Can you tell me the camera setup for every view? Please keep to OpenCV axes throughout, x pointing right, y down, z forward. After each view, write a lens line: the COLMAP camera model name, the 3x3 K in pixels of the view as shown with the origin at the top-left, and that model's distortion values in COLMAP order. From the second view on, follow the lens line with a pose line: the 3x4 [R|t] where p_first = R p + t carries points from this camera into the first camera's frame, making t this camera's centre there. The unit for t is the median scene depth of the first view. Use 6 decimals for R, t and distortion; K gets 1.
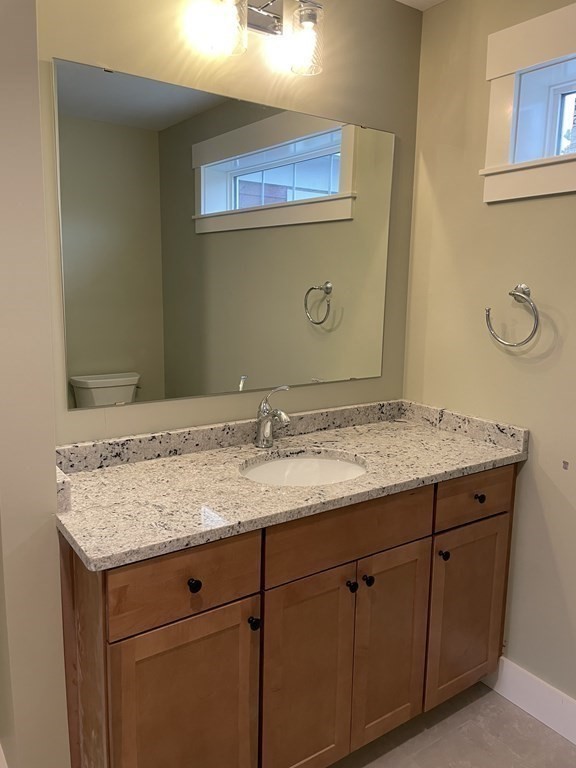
lens RADIAL K [[582.1, 0, 283.0], [0, 582.1, 373.1], [0, 0, 1]] dist [0.085010, -0.110325]
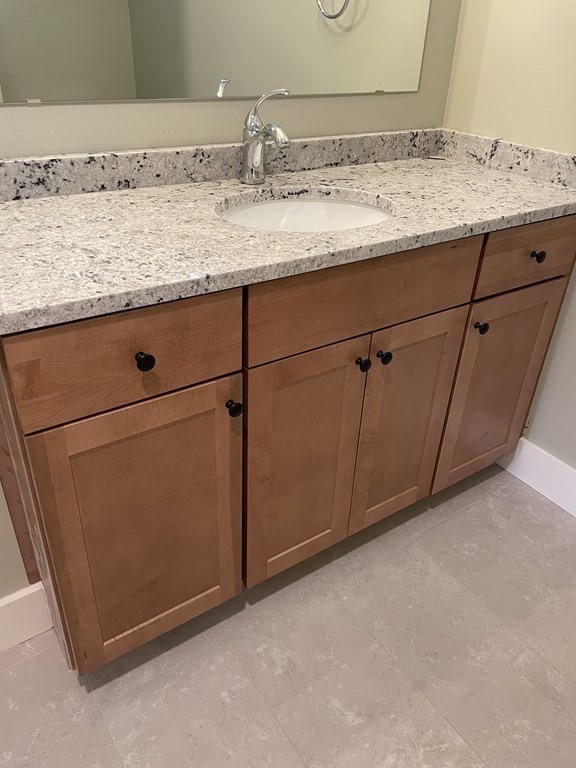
lens RADIAL K [[582.1, 0, 287.1], [0, 582.1, 384.9], [0, 0, 1]] dist [0.085010, -0.110325]
pose [[0.999817, 0.017720, 0.007230, 0.010843], [-0.019137, 0.922241, 0.386141, 0.083347], [0.000175, -0.386209, 0.922411, 0.252464]]
